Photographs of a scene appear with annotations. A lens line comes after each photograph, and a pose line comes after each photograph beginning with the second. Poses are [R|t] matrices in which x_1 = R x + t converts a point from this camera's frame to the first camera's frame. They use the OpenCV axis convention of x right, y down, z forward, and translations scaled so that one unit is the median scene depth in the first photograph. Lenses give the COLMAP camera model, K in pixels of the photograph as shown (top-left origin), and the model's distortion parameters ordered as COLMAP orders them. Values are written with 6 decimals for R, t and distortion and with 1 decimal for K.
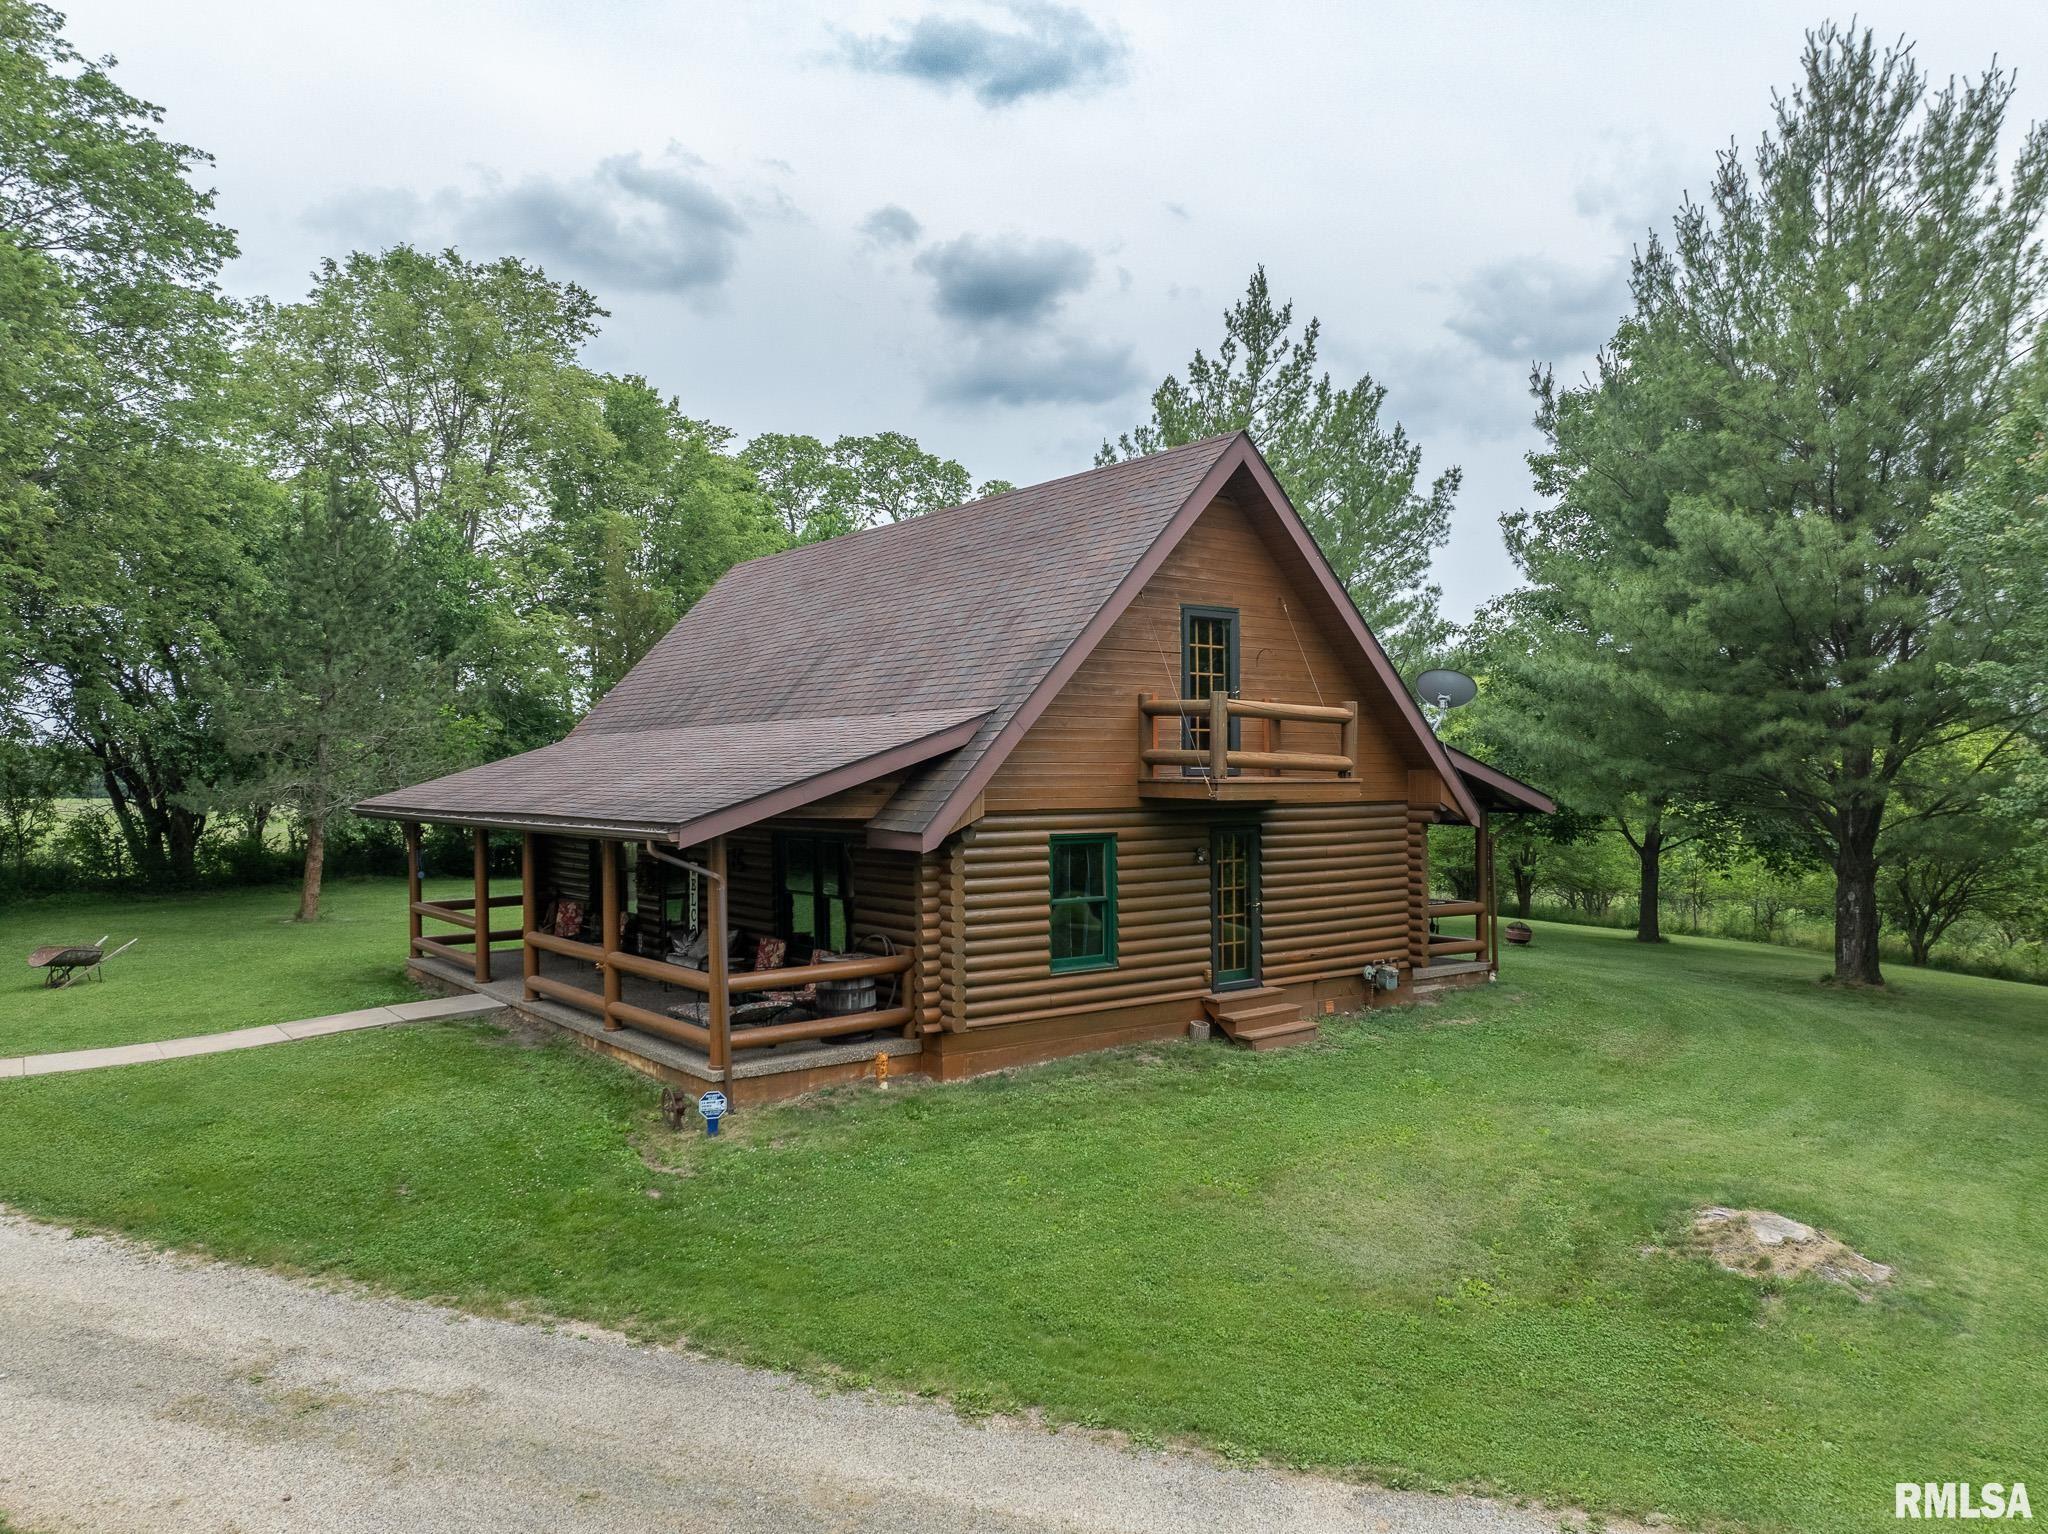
lens RADIAL K [[1443.3, 0, 1024.0], [0, 1443.3, 767.0], [0, 0, 1]] dist [-0.033009, -0.006007]
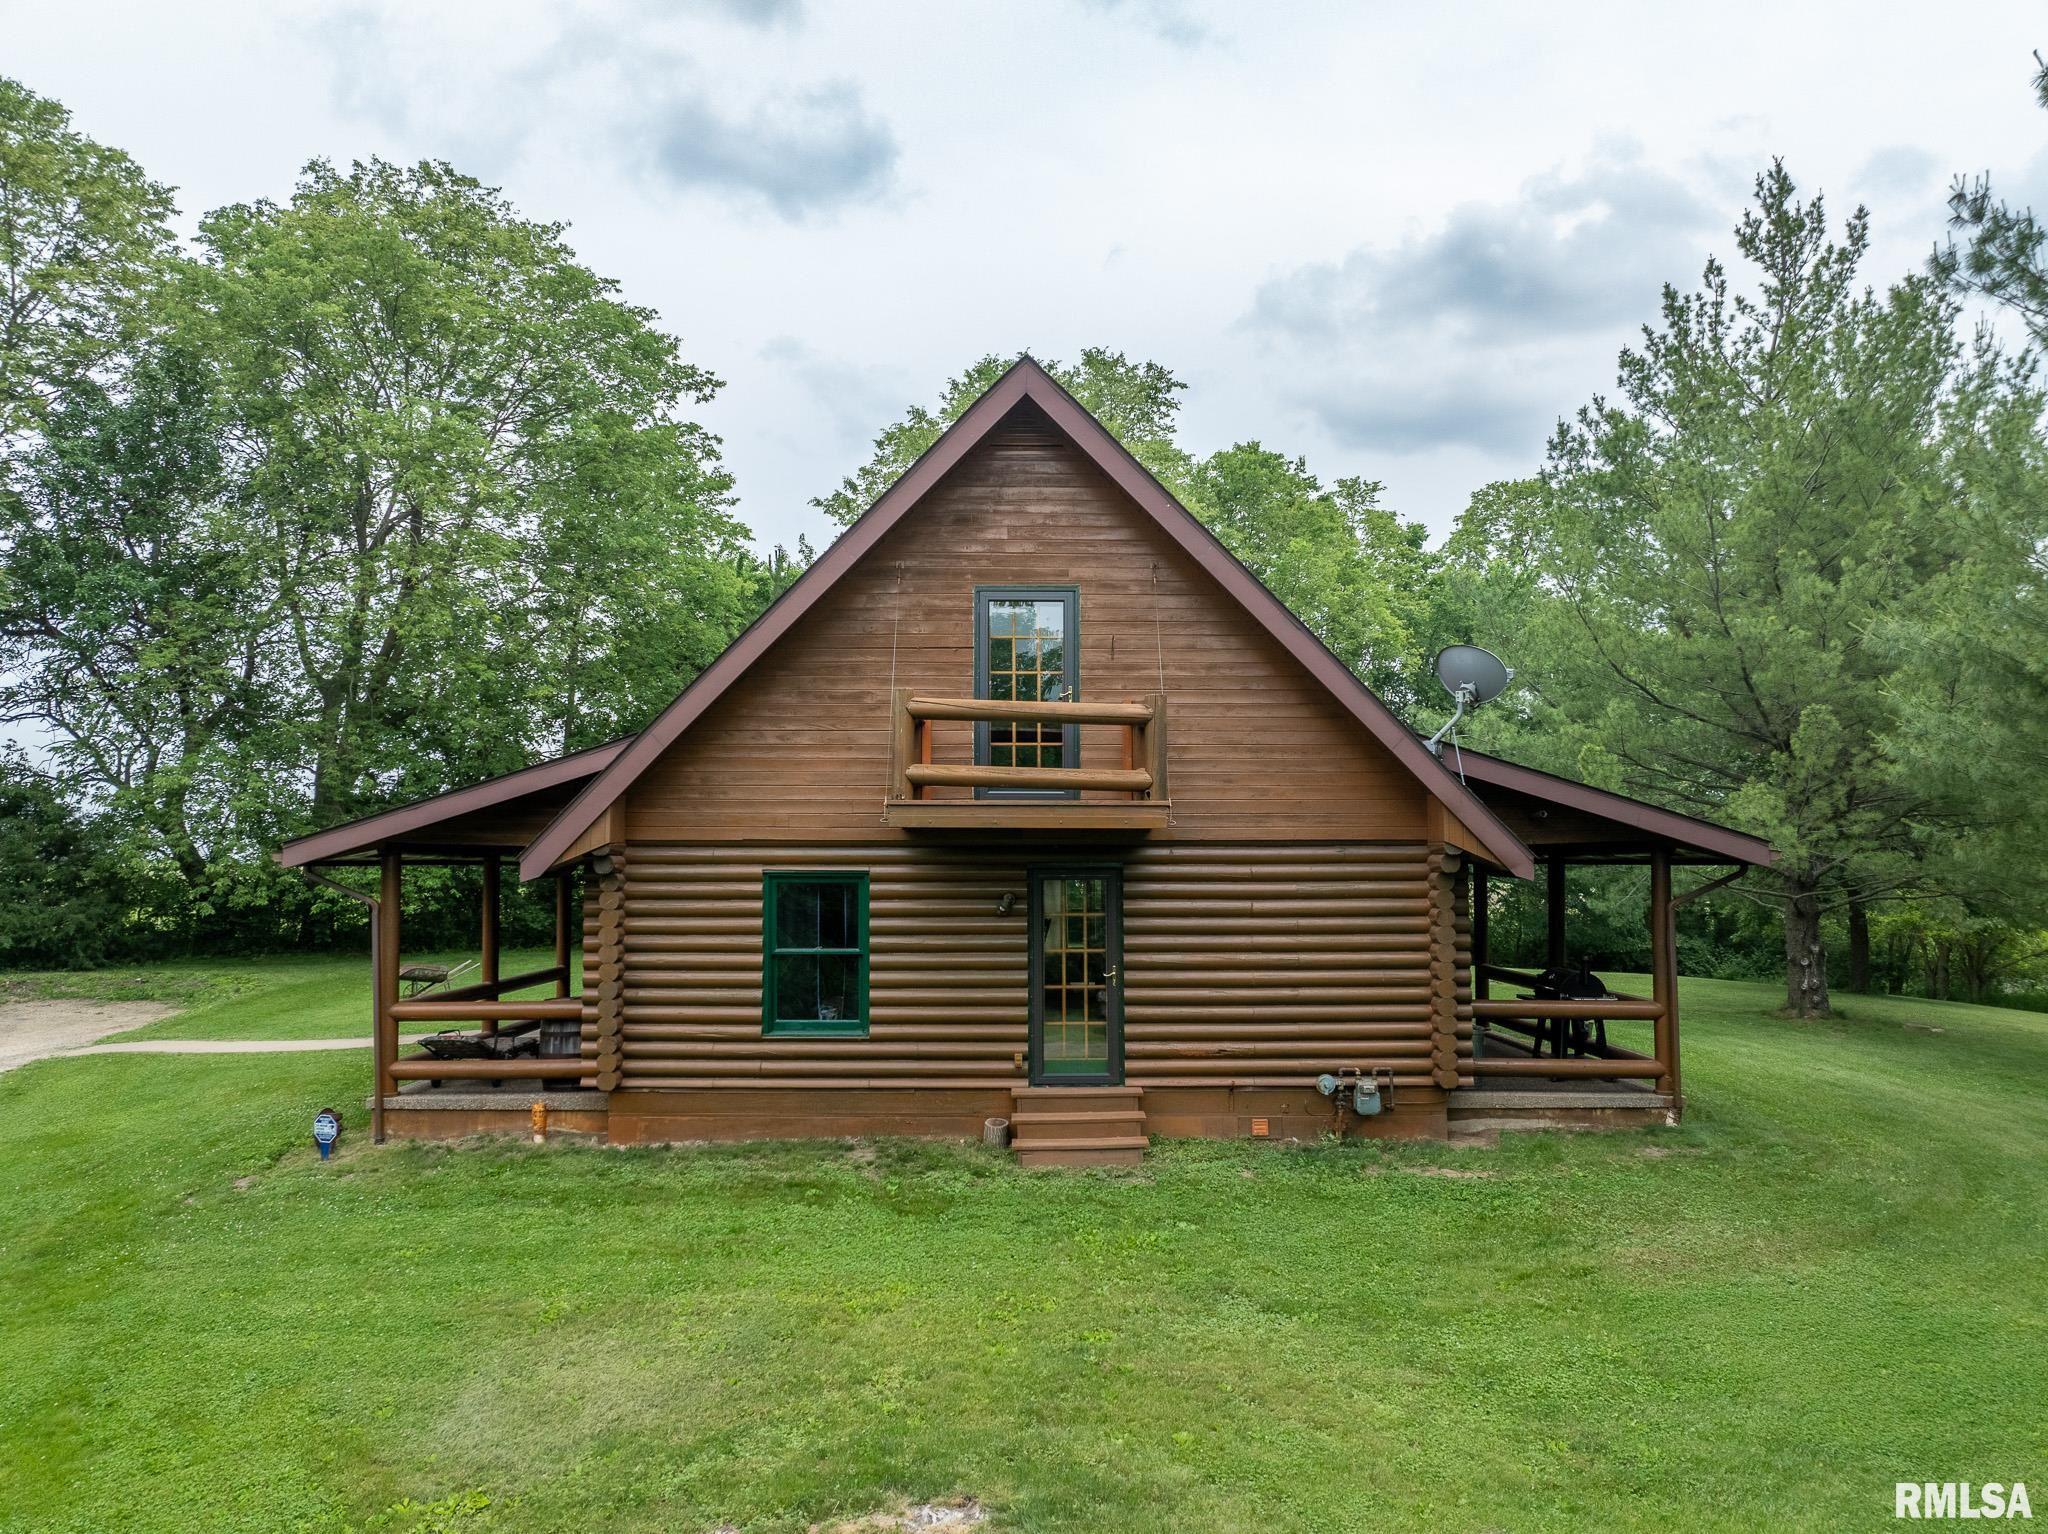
lens RADIAL K [[1443.3, 0, 1024.0], [0, 1443.3, 767.0], [0, 0, 1]] dist [-0.033009, -0.006007]
pose [[0.799796, -0.035531, -0.599219, 0.603923], [-0.000440, 0.998212, -0.059776, 0.034245], [0.600271, 0.048072, 0.798351, 0.385561]]
